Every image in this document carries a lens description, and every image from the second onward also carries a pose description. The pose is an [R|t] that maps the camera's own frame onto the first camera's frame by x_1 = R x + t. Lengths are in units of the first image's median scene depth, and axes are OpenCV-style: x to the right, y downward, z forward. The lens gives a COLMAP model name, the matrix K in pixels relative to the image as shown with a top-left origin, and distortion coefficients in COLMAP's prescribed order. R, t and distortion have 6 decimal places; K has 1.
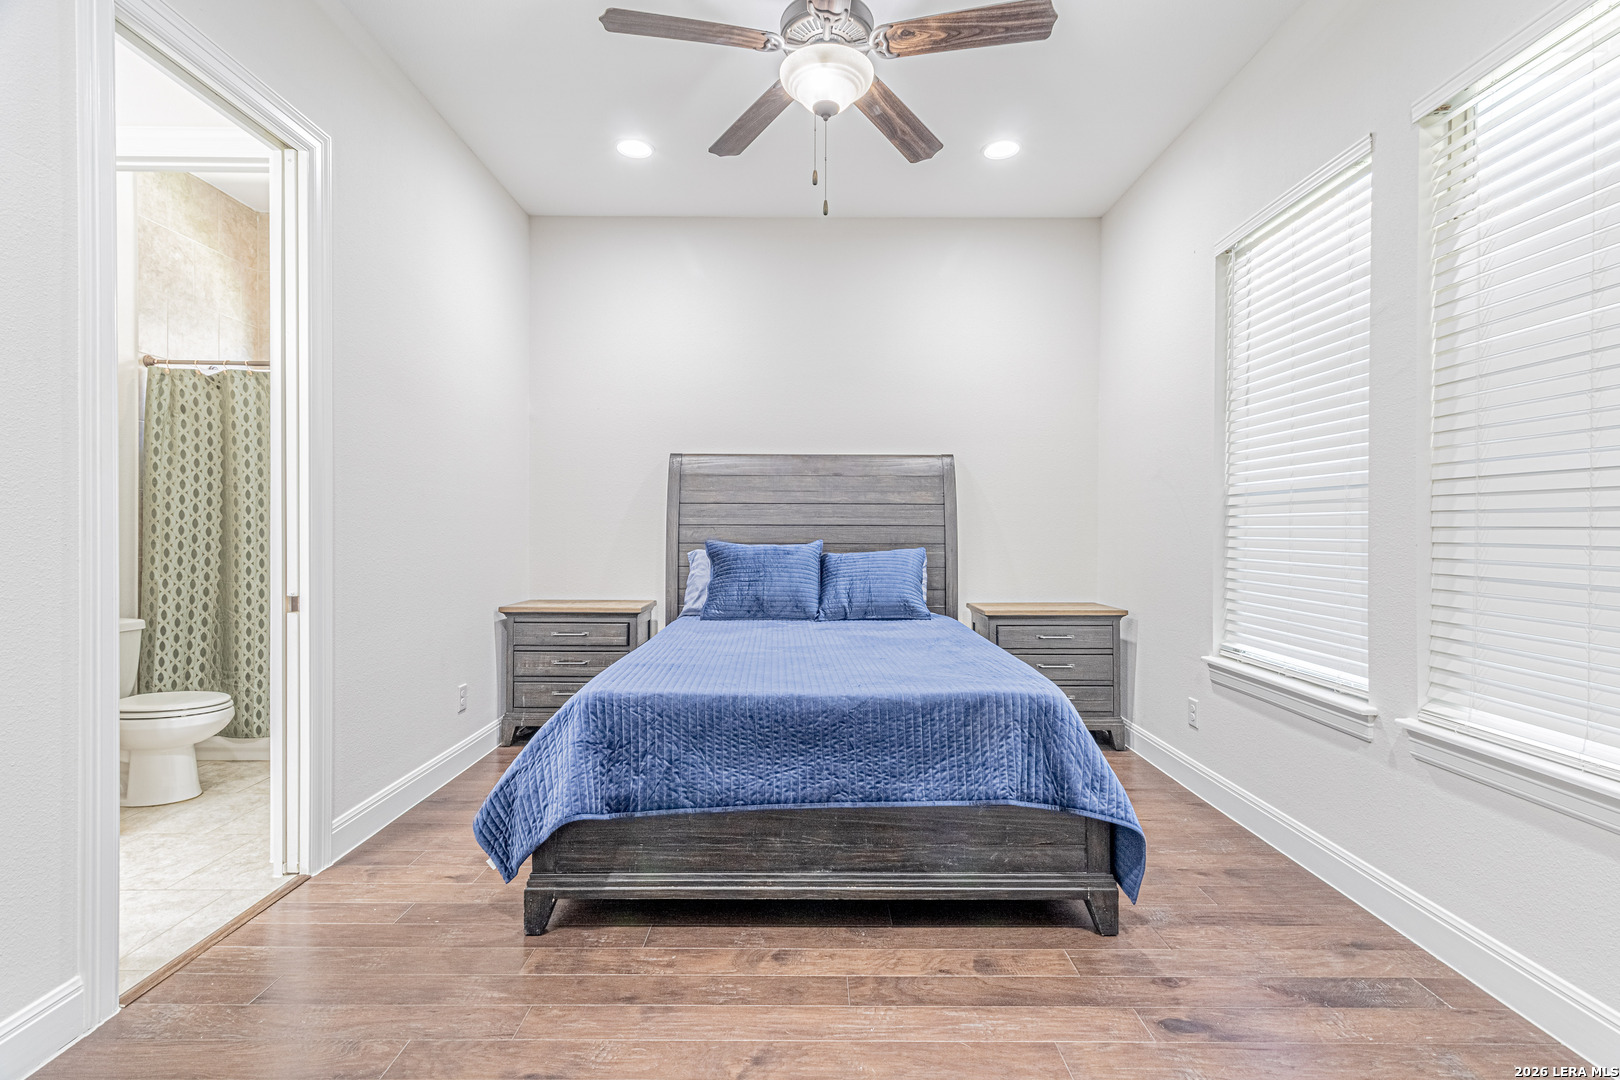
lens RADIAL K [[757.1, 0, 816.6], [0, 757.1, 525.8], [0, 0, 1]] dist [0.001698, 0.000519]
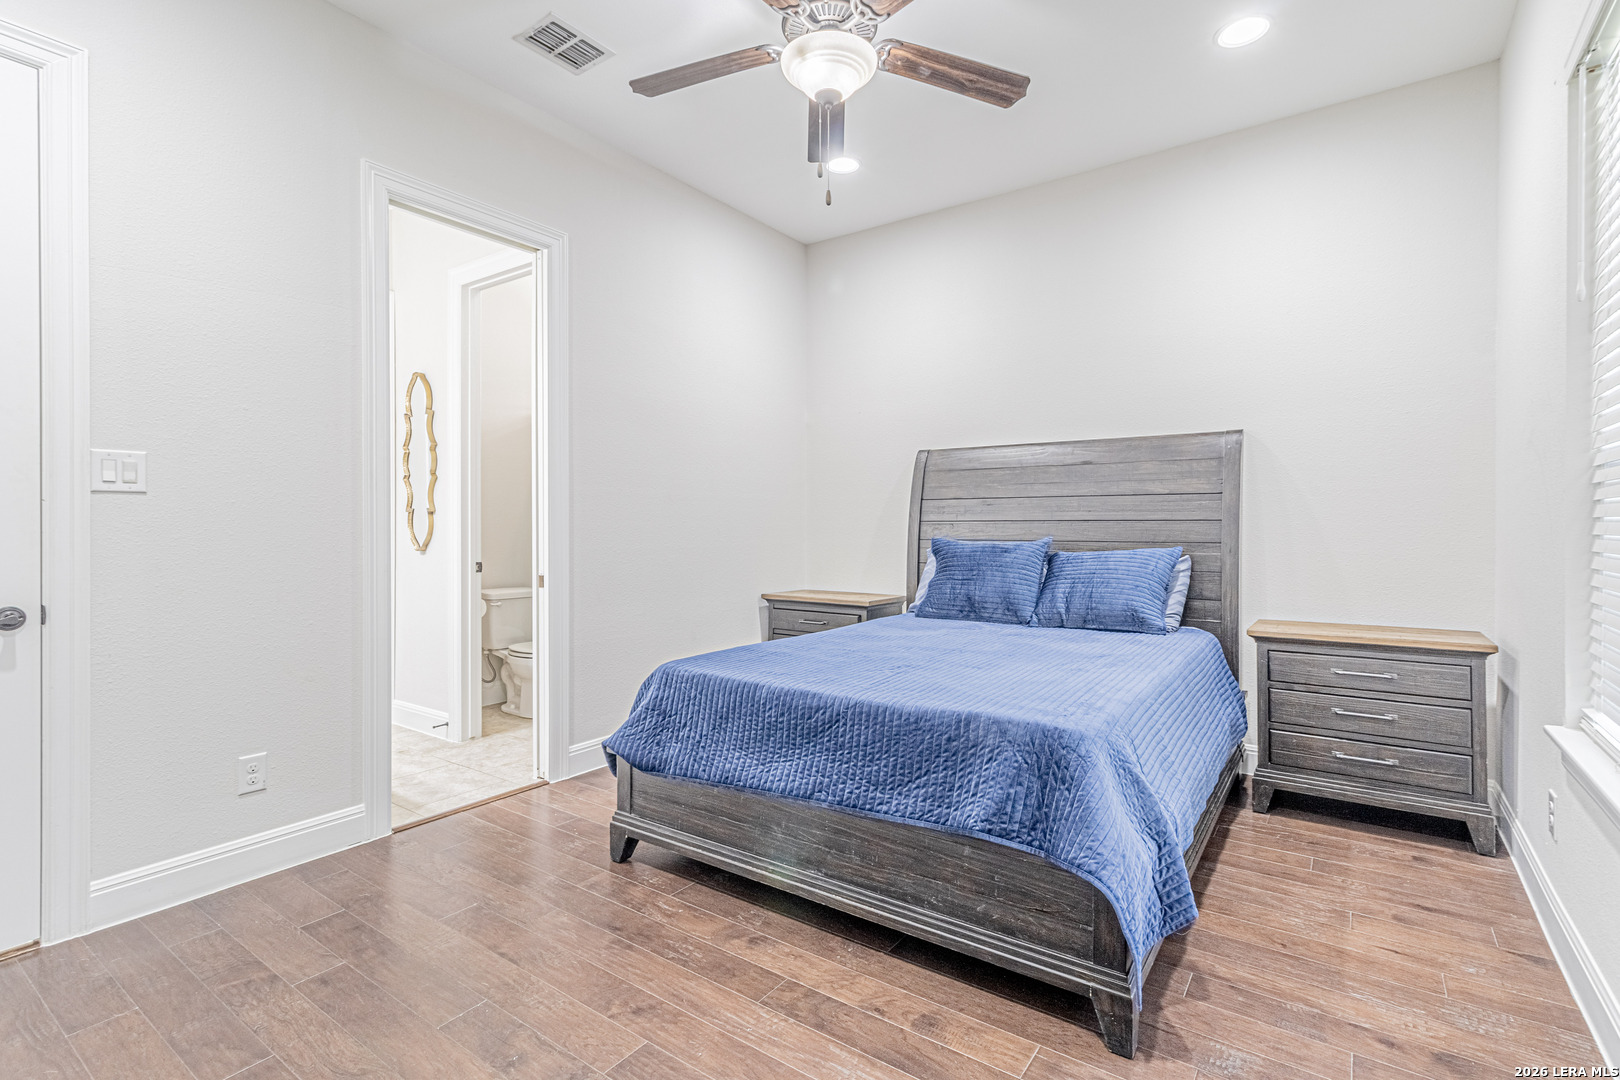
lens RADIAL K [[764.6, 0, 808.8], [0, 764.6, 518.9], [0, 0, 1]] dist [0.001273, 0.000510]
pose [[0.809168, -0.008554, -0.587515, 0.516064], [0.005928, 0.999962, -0.006395, 0.002141], [0.587548, 0.001691, 0.809188, 0.165291]]
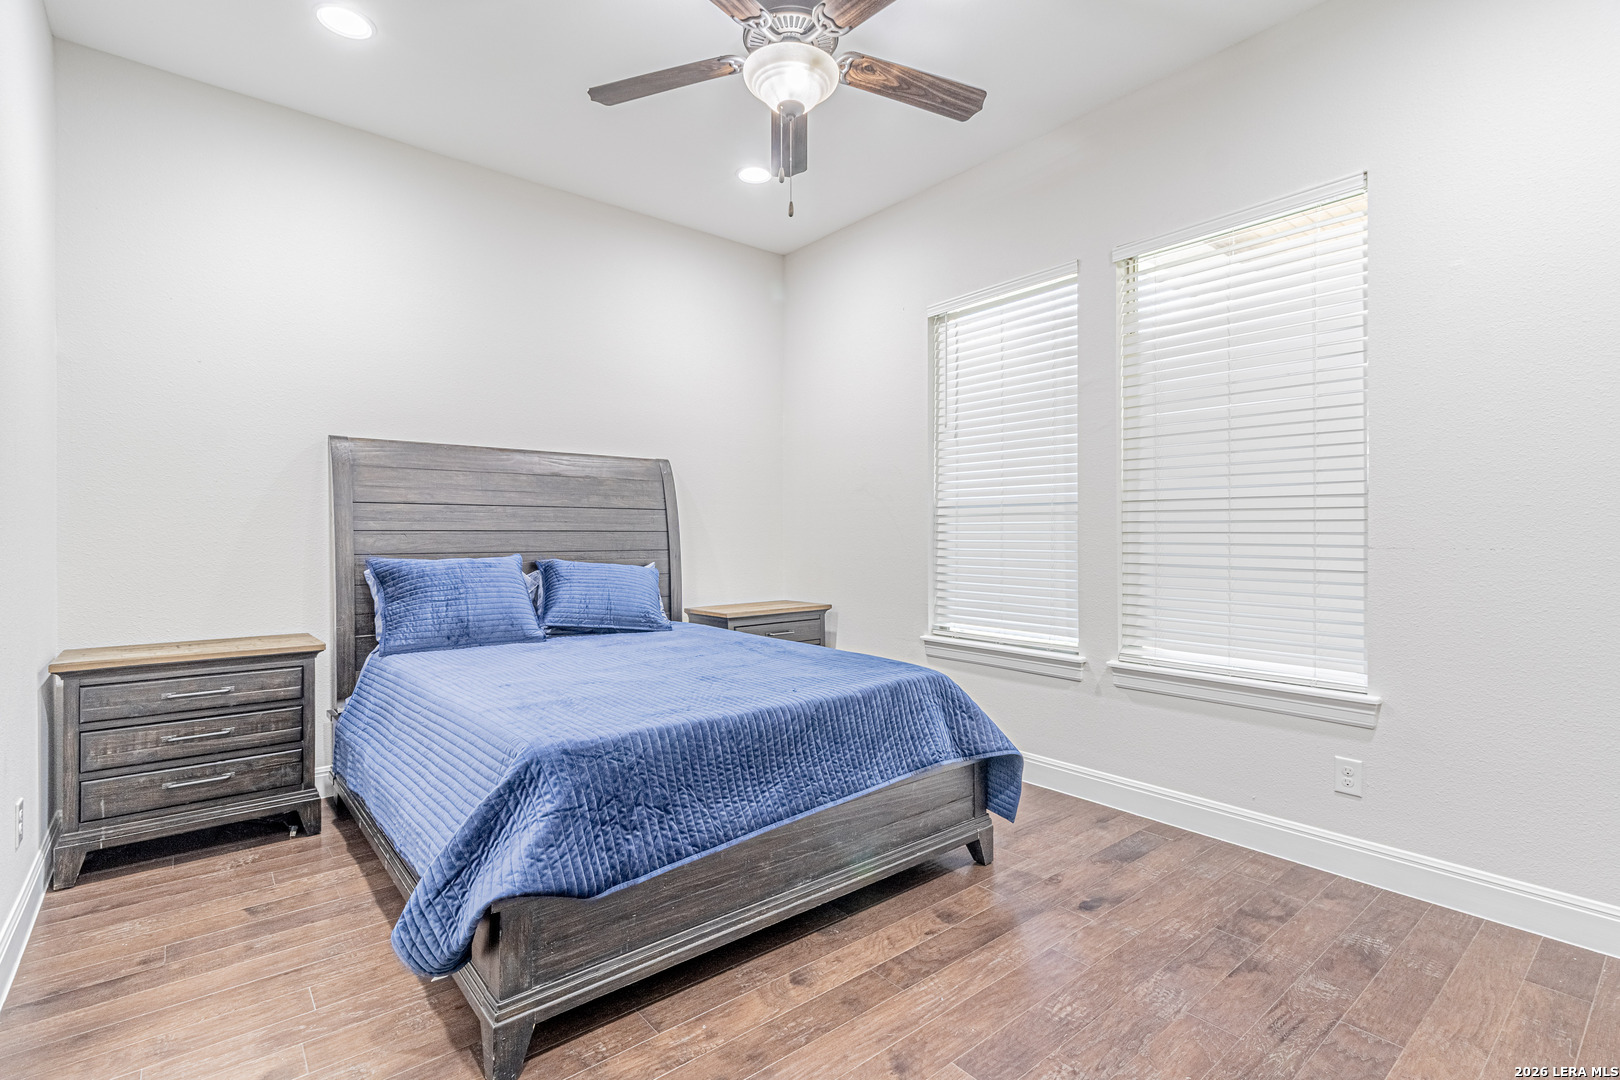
lens RADIAL K [[747.8, 0, 835.9], [0, 747.8, 529.7], [0, 0, 1]] dist [0.000572, -0.000010]
pose [[0.766177, -0.000377, 0.642630, -0.514118], [0.000920, 0.999999, -0.000510, -0.002690], [-0.642629, 0.000982, 0.766177, 0.197619]]
